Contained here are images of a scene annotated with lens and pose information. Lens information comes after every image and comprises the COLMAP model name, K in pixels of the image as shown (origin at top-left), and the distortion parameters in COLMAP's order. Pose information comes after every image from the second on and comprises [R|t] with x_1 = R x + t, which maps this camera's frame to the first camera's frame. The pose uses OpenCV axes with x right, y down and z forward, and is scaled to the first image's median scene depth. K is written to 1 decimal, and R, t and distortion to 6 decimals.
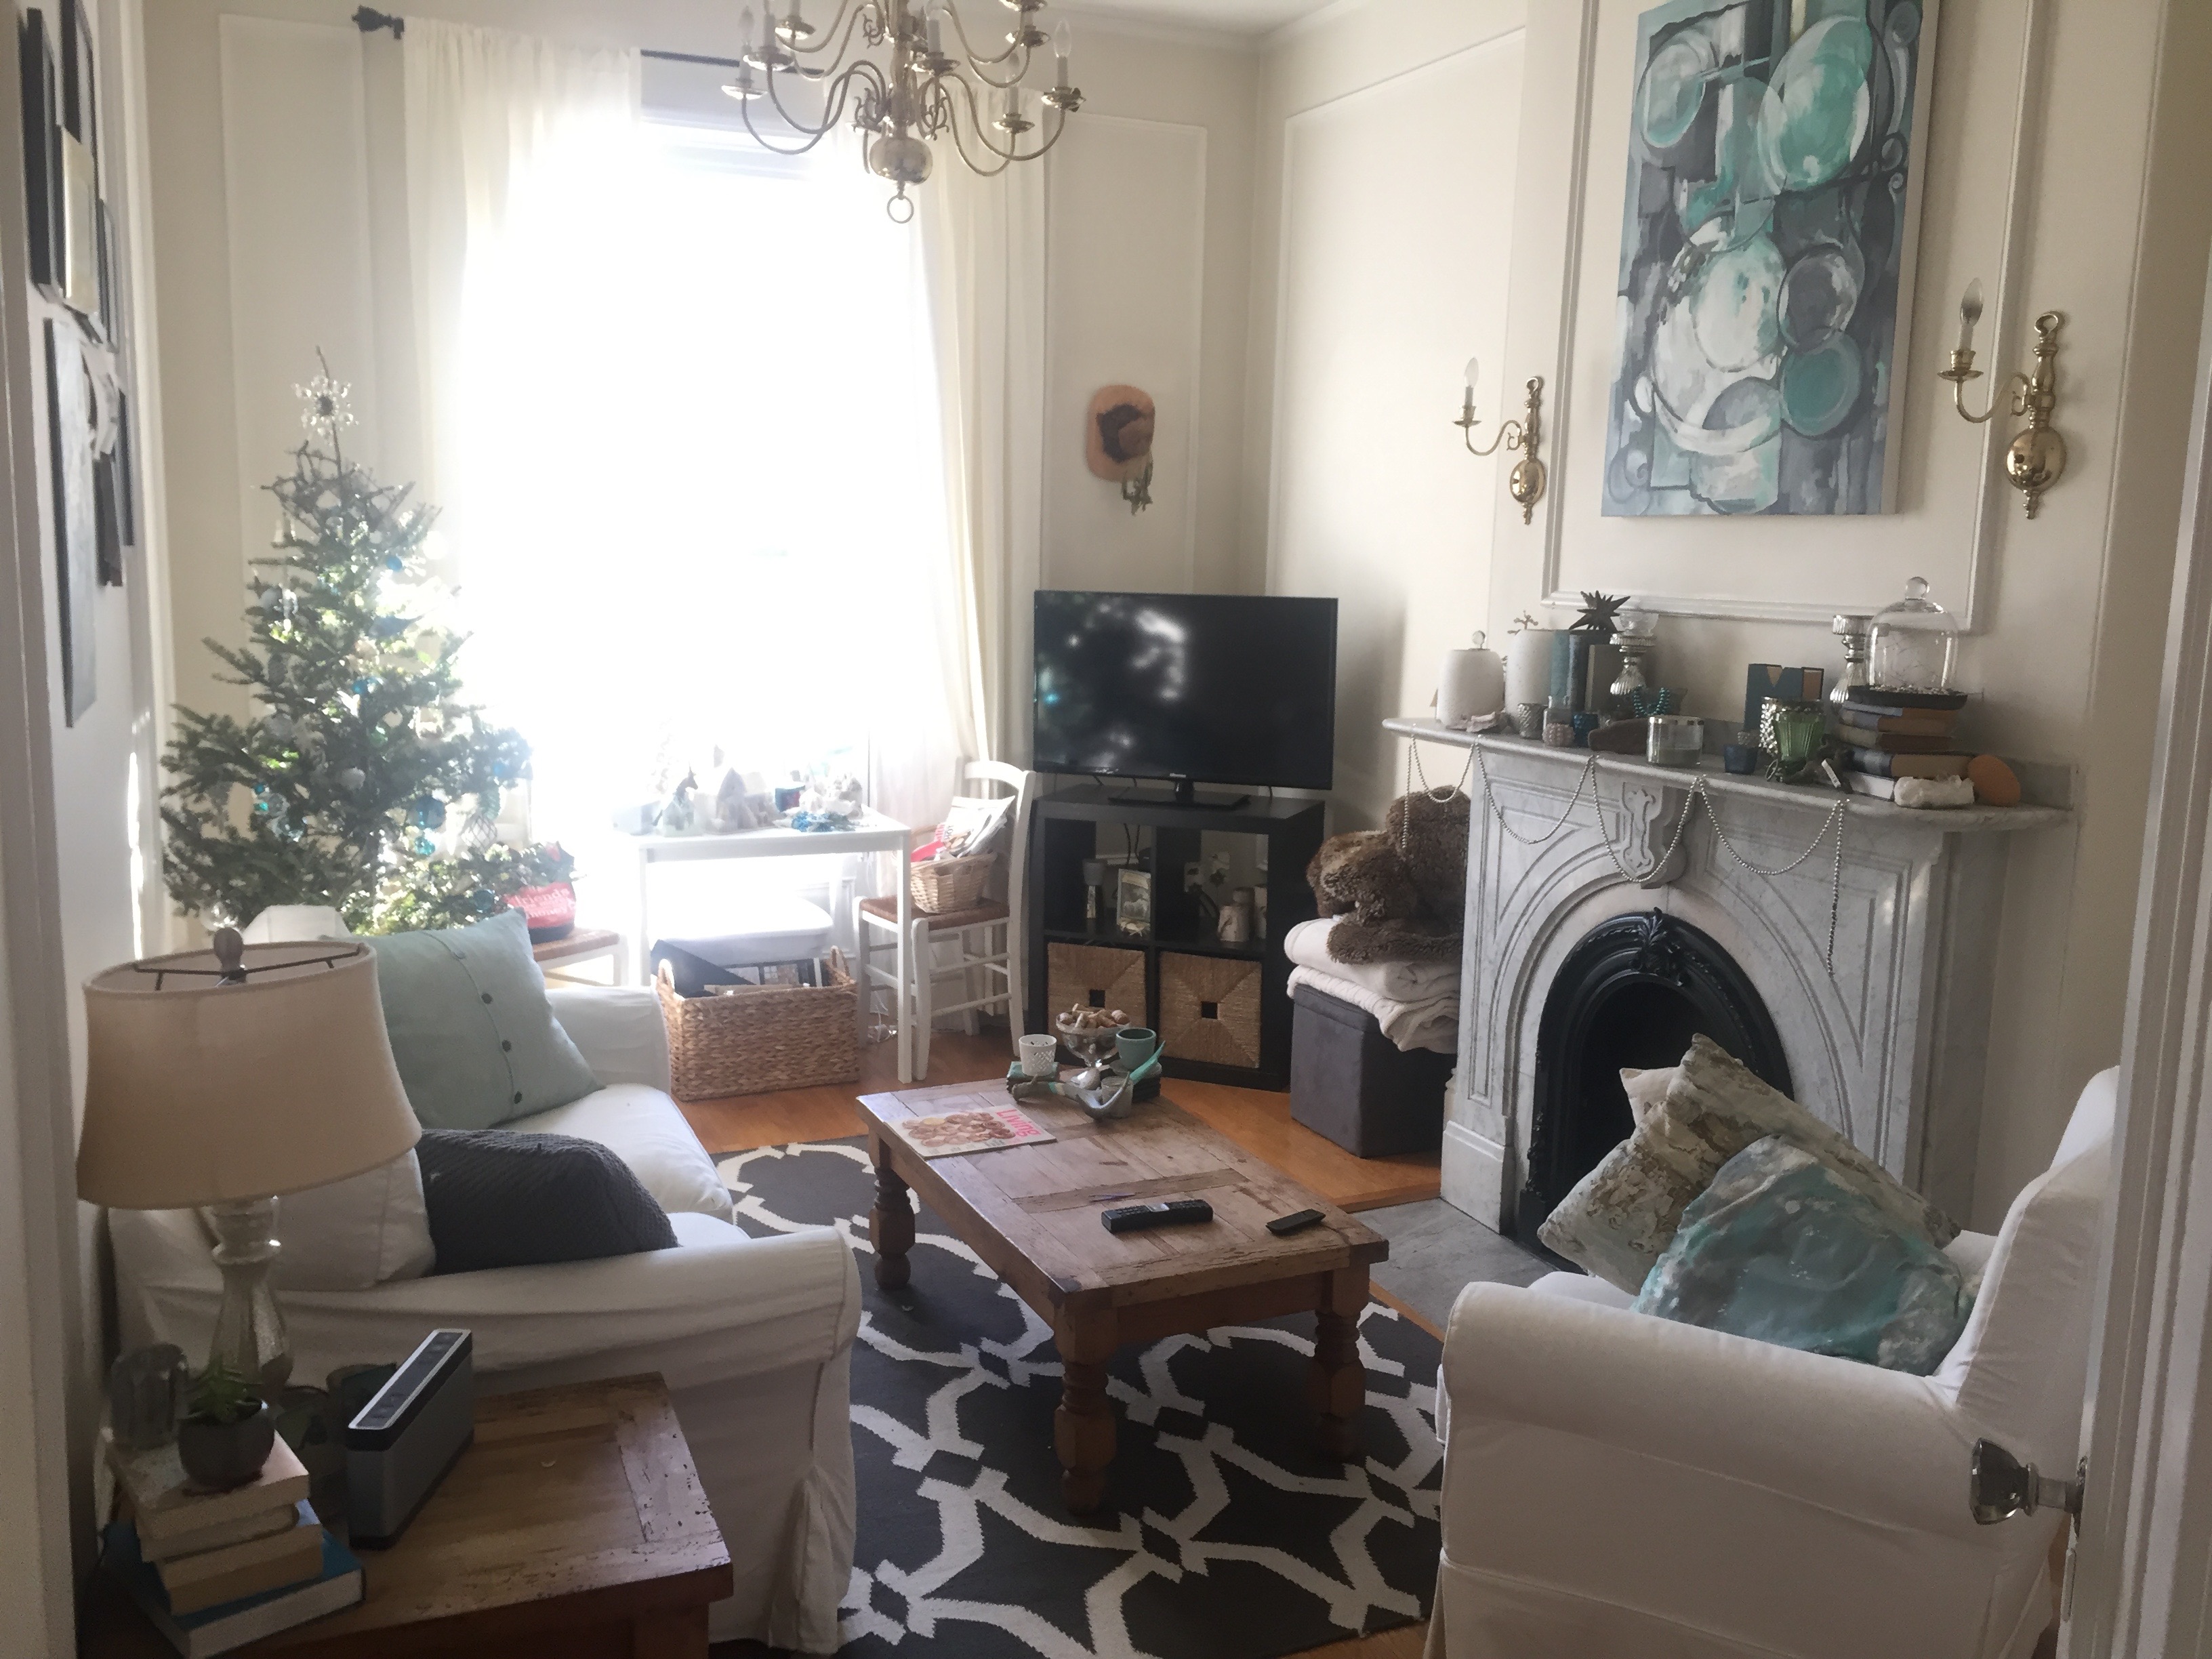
lens RADIAL K [[1907.6, 0, 1106.0], [0, 1907.6, 829.5], [0, 0, 1]] dist [0.067399, -0.129113]
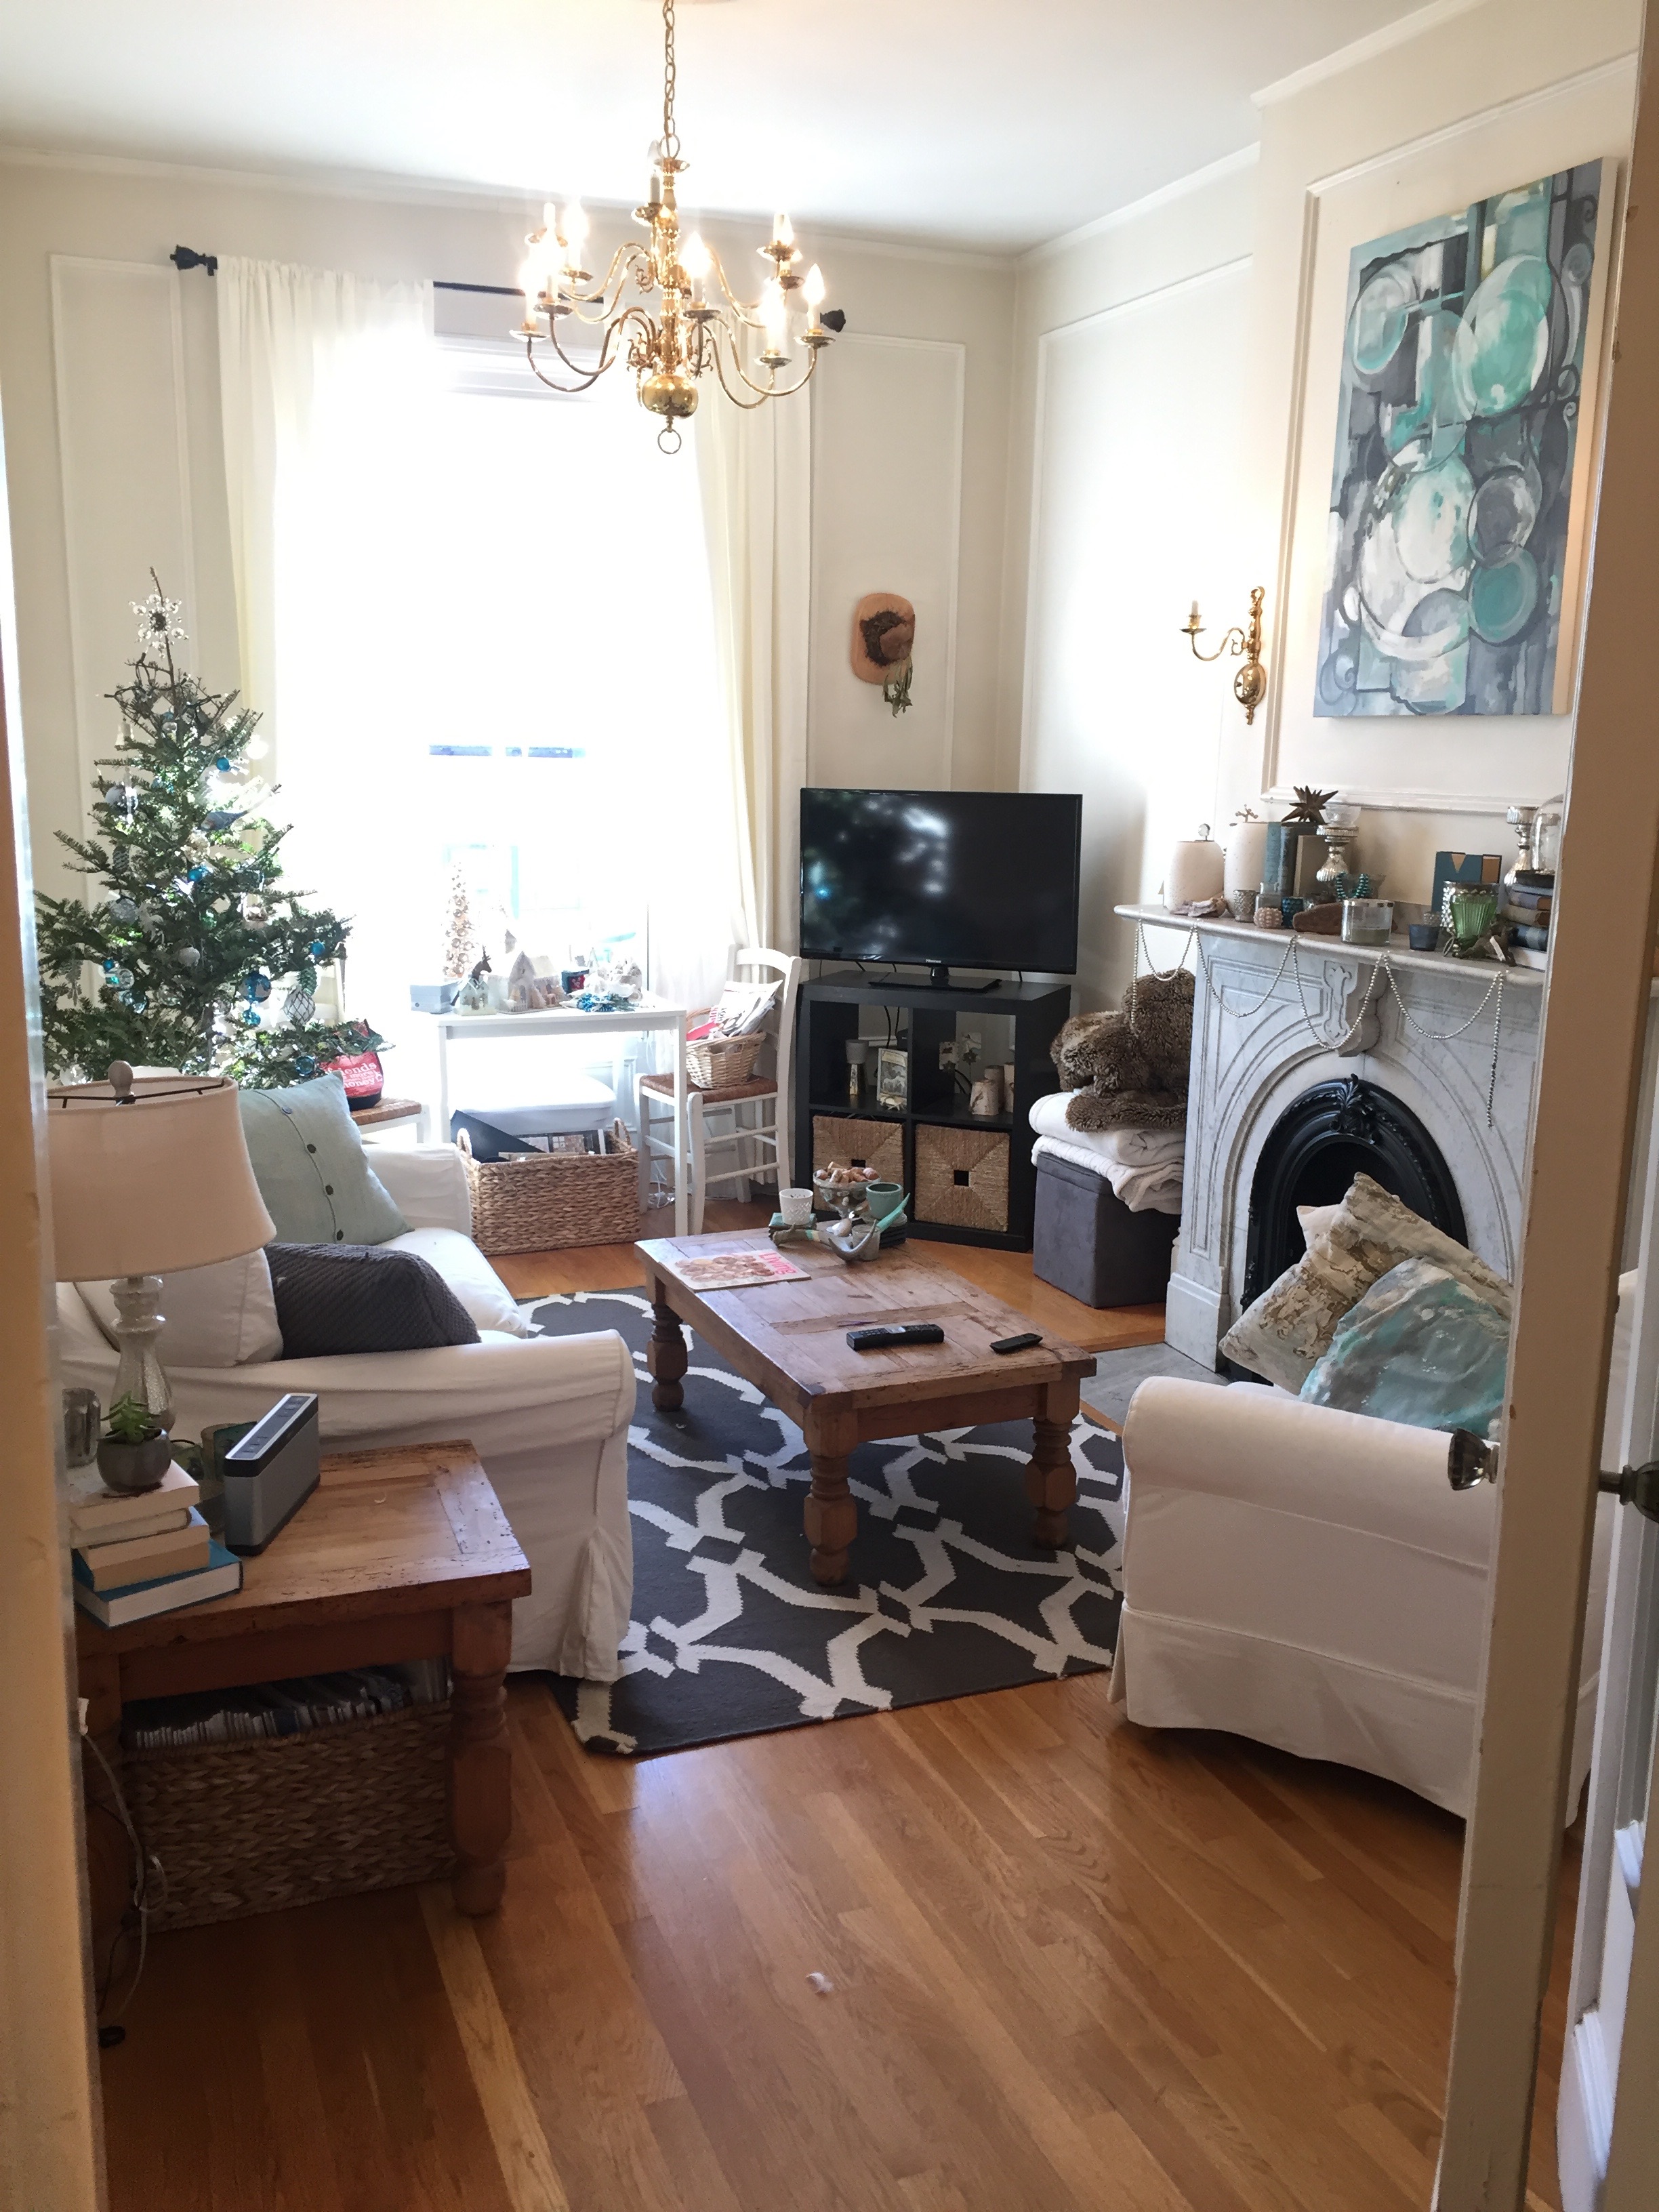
lens RADIAL K [[1907.6, 0, 830.0], [0, 1907.6, 1133.3], [0, 0, 1]] dist [0.067399, -0.129113]
pose [[0.999453, 0.003323, -0.032900, 0.021574], [-0.001577, 0.998596, 0.052952, 0.016939], [0.033030, -0.052872, 0.998055, -0.118473]]
